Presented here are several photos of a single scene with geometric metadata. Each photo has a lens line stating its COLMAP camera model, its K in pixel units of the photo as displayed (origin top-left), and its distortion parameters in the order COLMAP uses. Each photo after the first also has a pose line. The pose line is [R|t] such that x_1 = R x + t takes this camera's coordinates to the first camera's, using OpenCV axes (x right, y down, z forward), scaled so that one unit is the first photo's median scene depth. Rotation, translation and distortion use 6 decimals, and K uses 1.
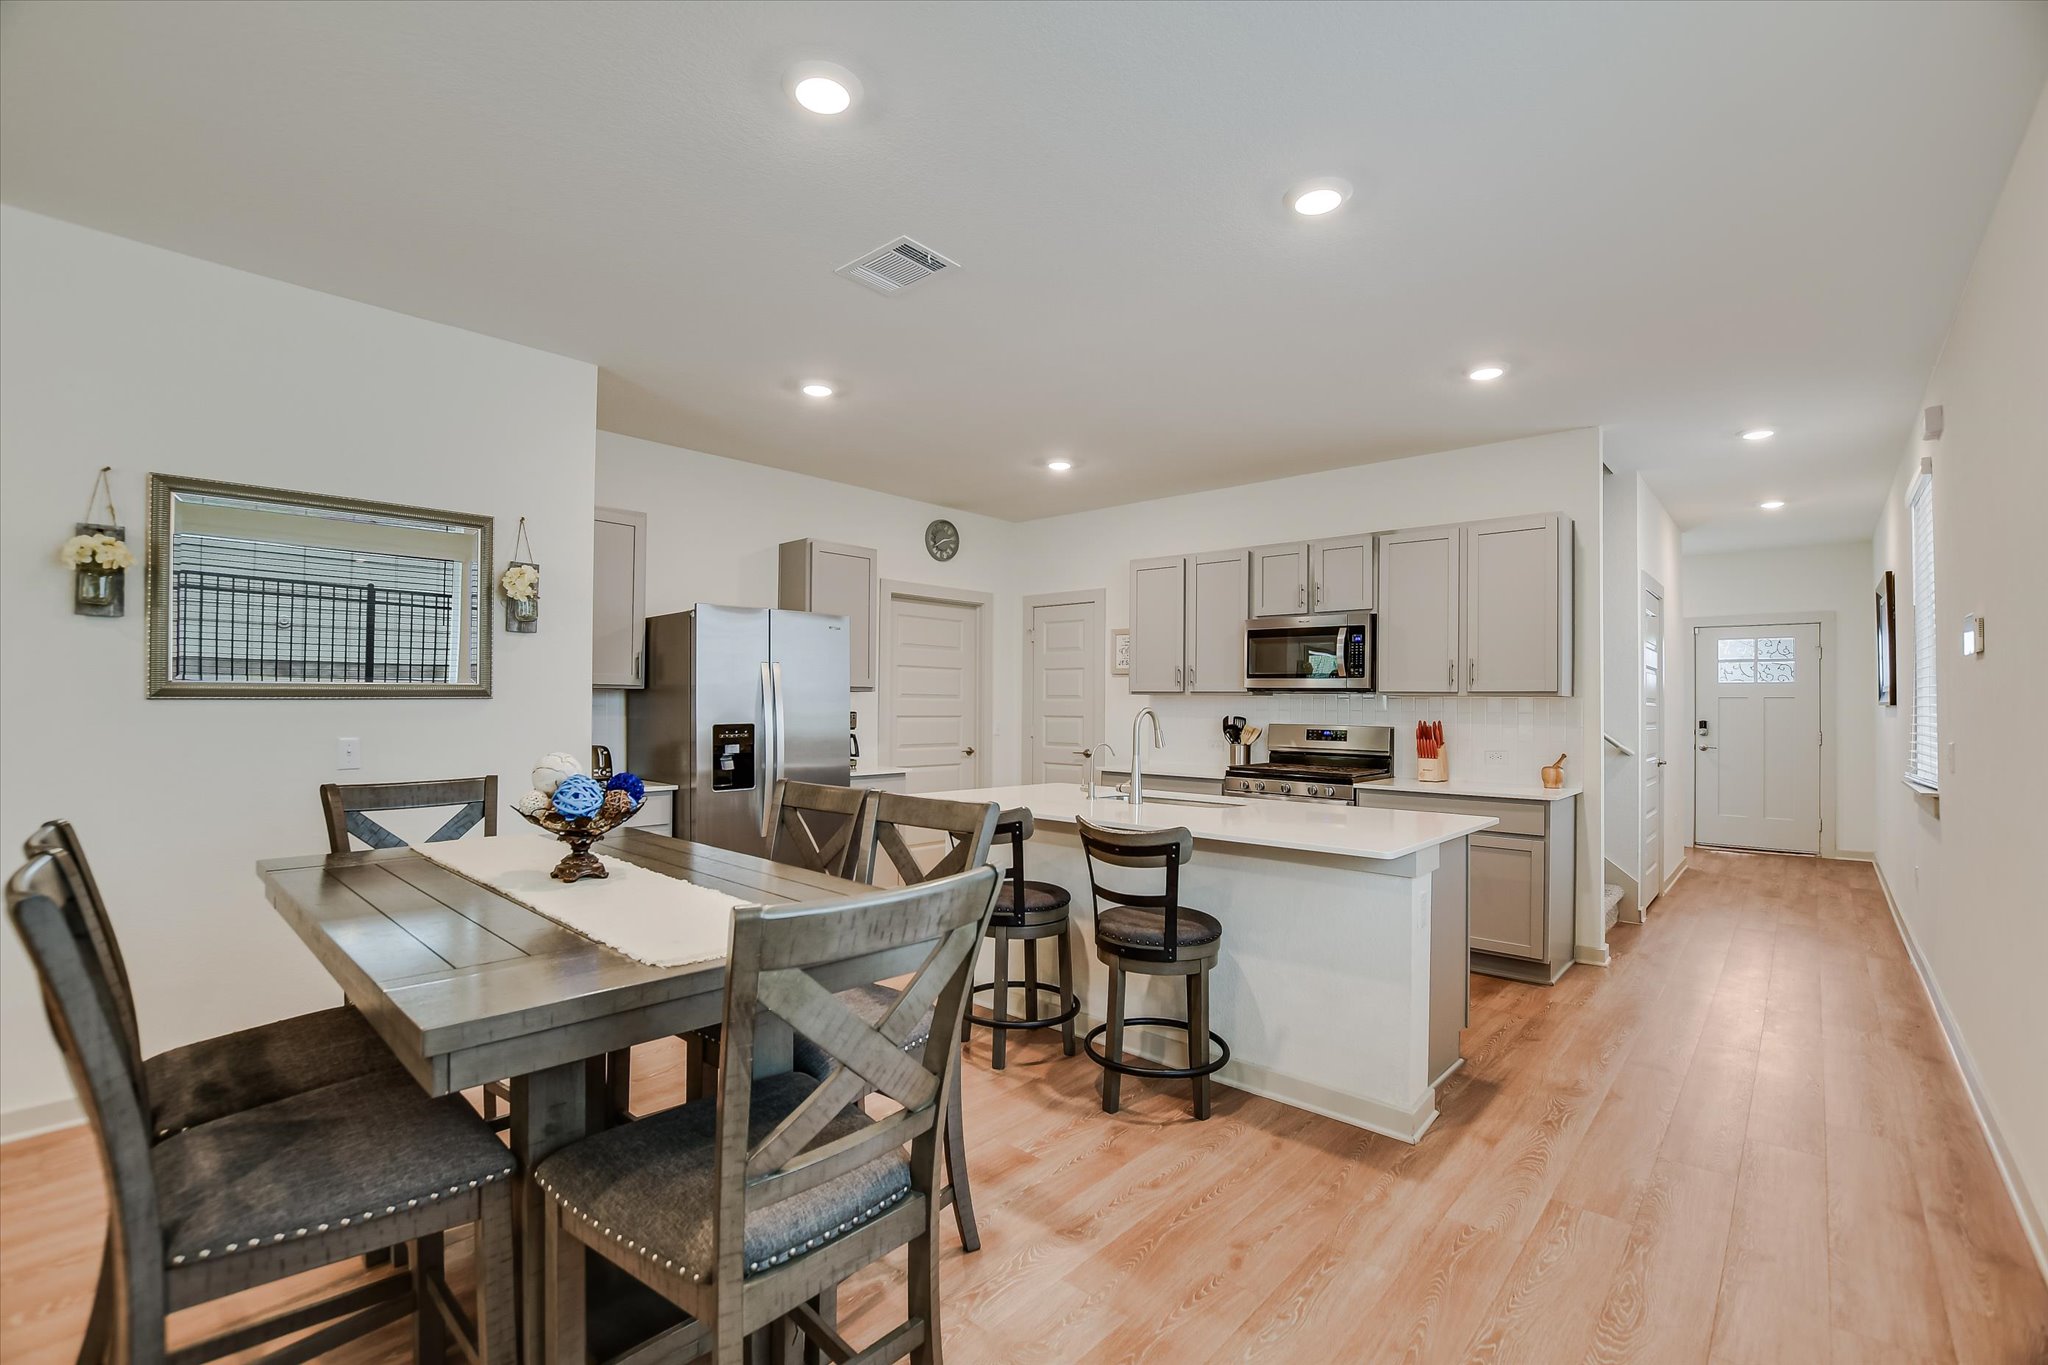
lens RADIAL K [[907.6, 0, 1018.2], [0, 907.6, 680.5], [0, 0, 1]] dist [-0.028461, -0.000182]
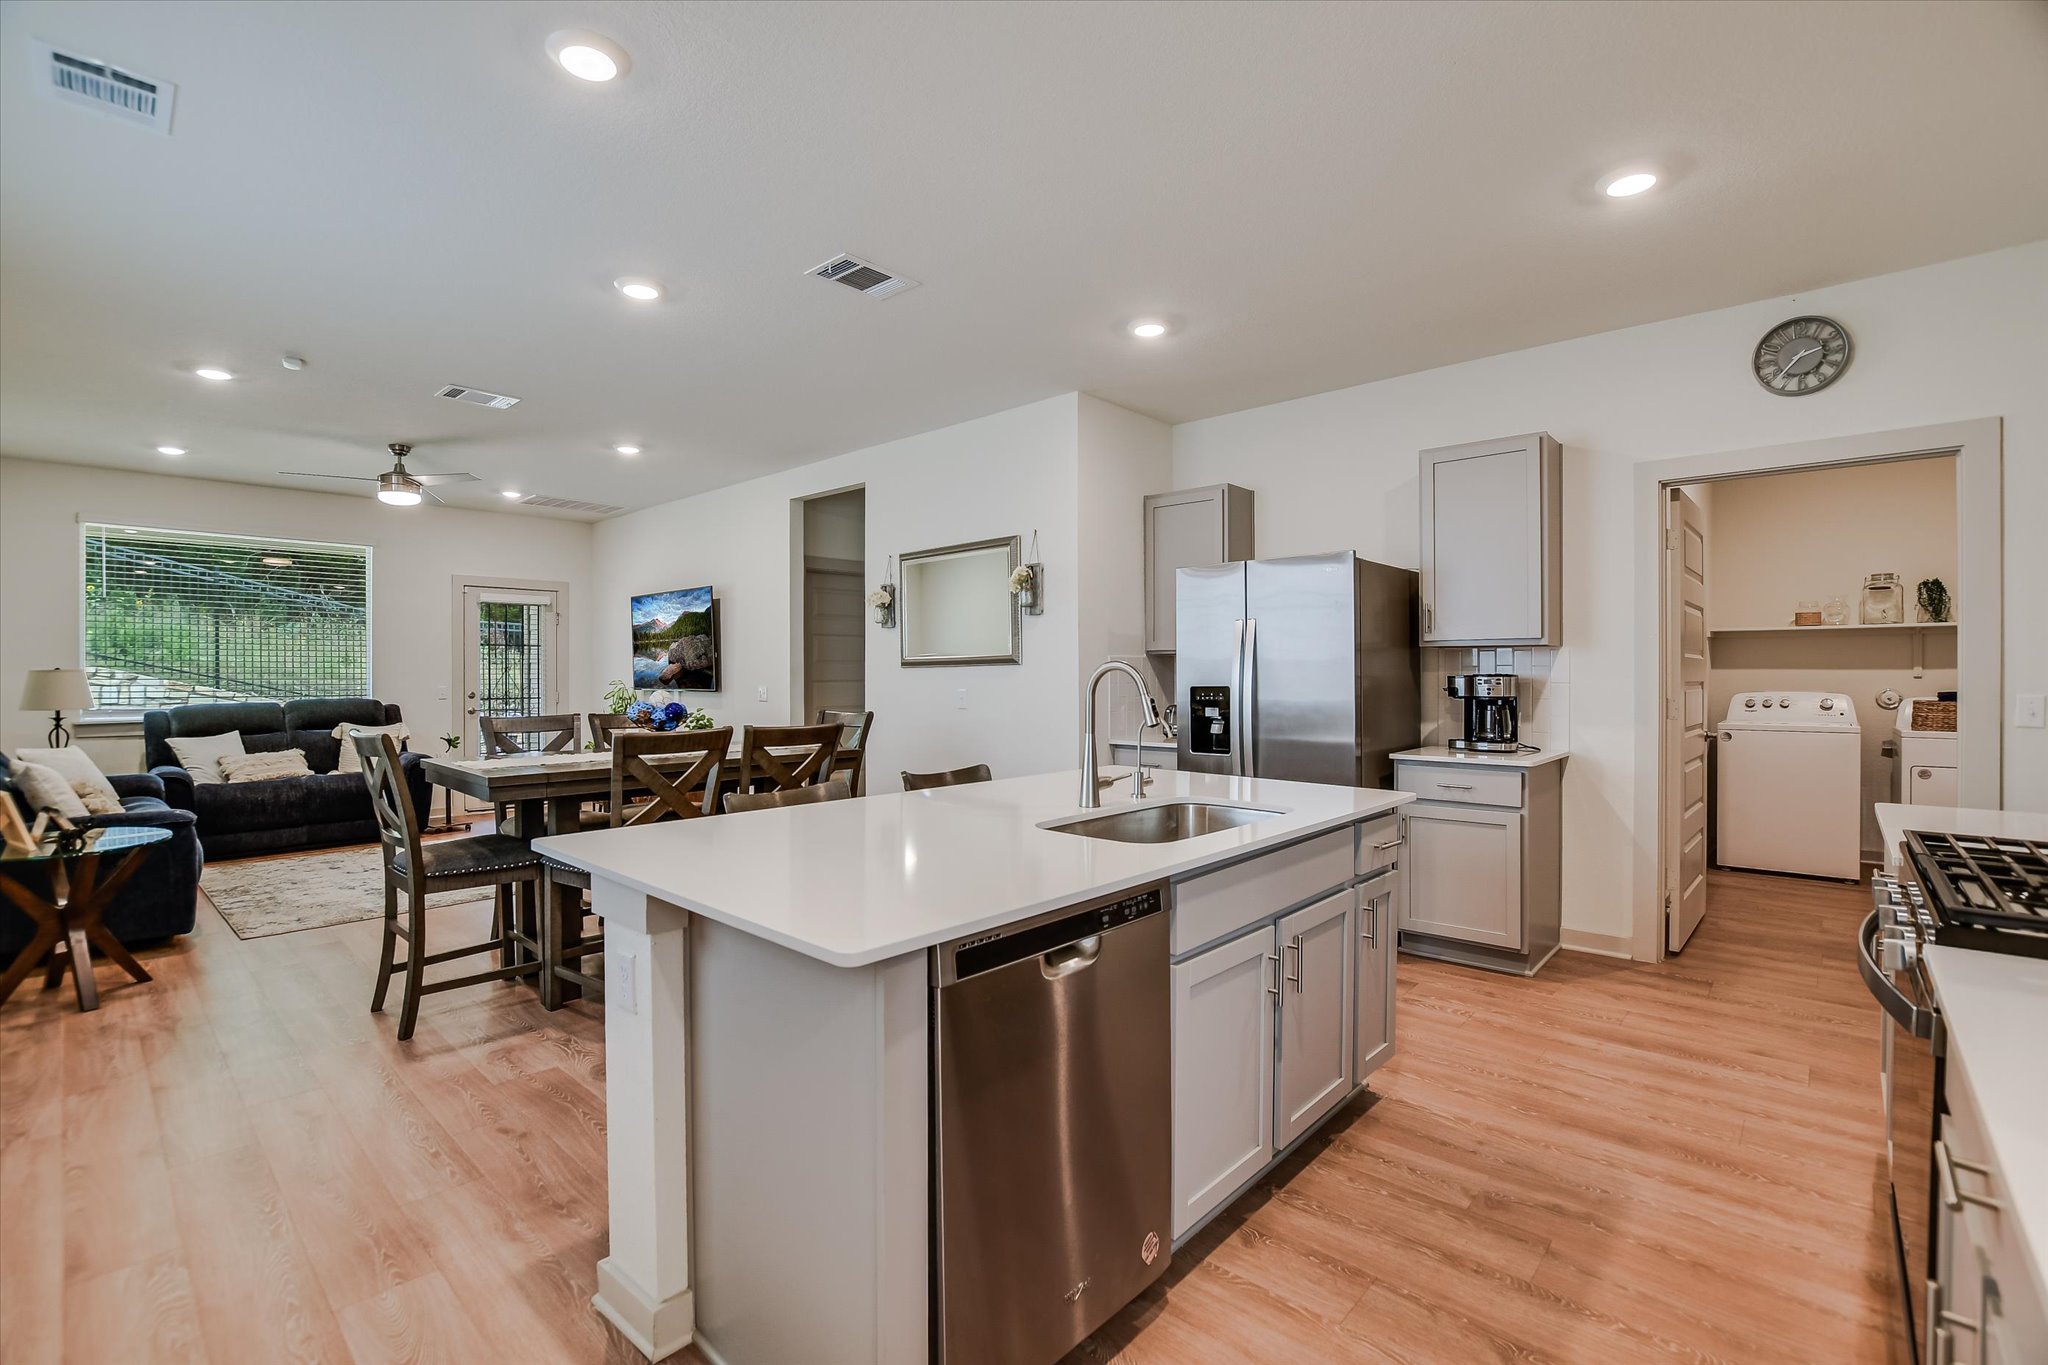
lens RADIAL K [[907.6, 0, 1018.2], [0, 907.6, 680.5], [0, 0, 1]] dist [-0.028461, -0.000182]
pose [[-0.012389, 0.000817, -0.999923, 0.575583], [0.028649, 0.999589, 0.000461, 0.030586], [0.999513, -0.028641, -0.012407, 0.697233]]
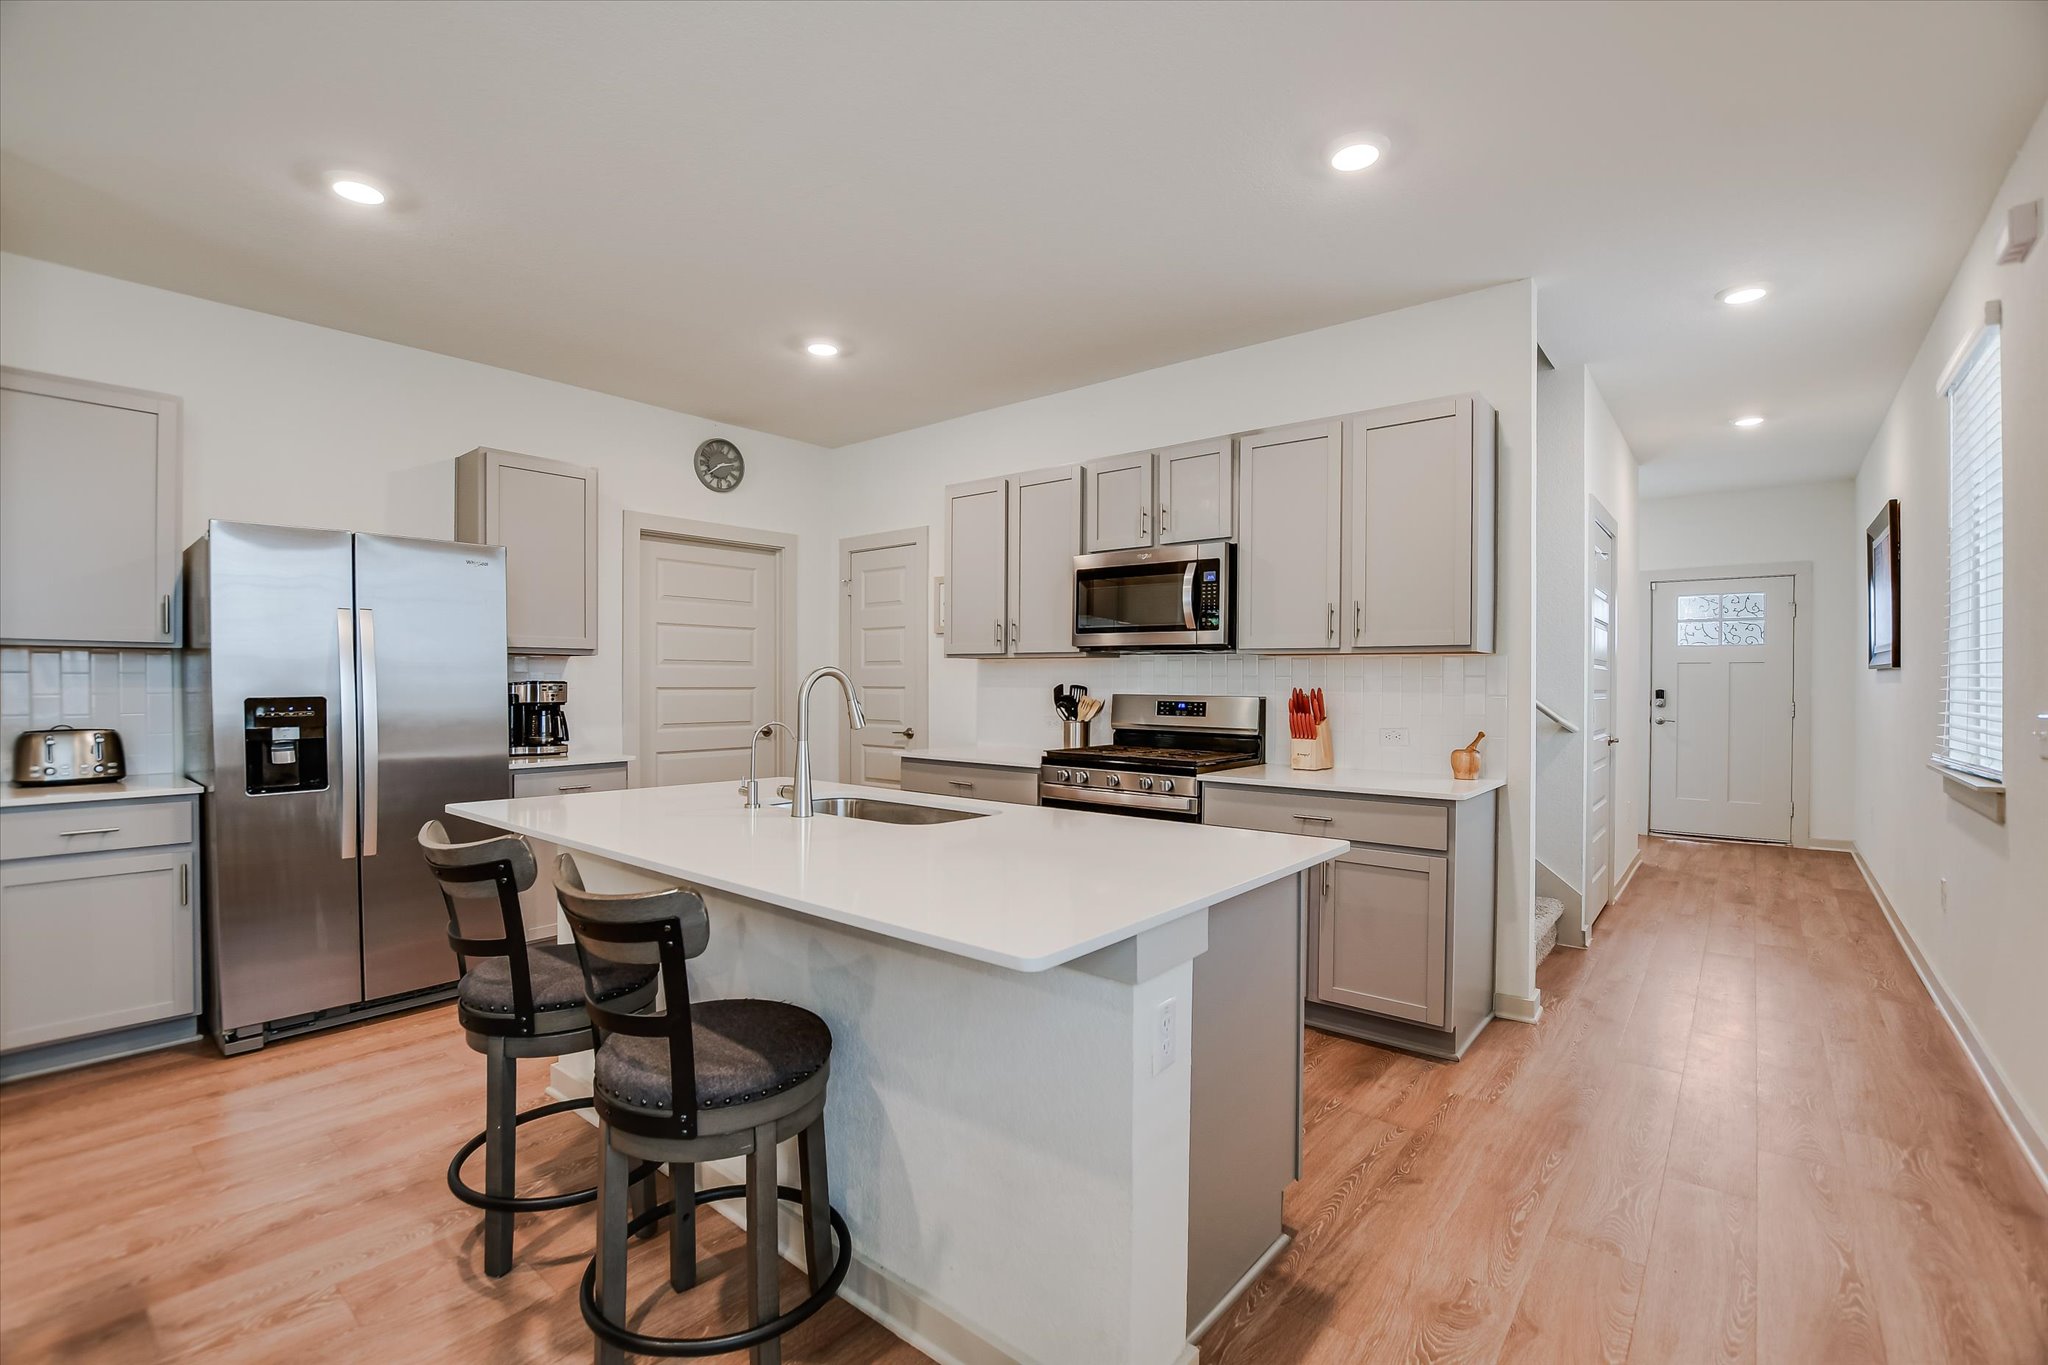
lens RADIAL K [[907.6, 0, 1018.2], [0, 907.6, 680.5], [0, 0, 1]] dist [-0.028461, -0.000182]
pose [[0.999268, -0.006135, 0.037769, 0.187706], [0.005176, 0.999663, 0.025443, 0.017943], [-0.037912, -0.025229, 0.998963, 0.261963]]
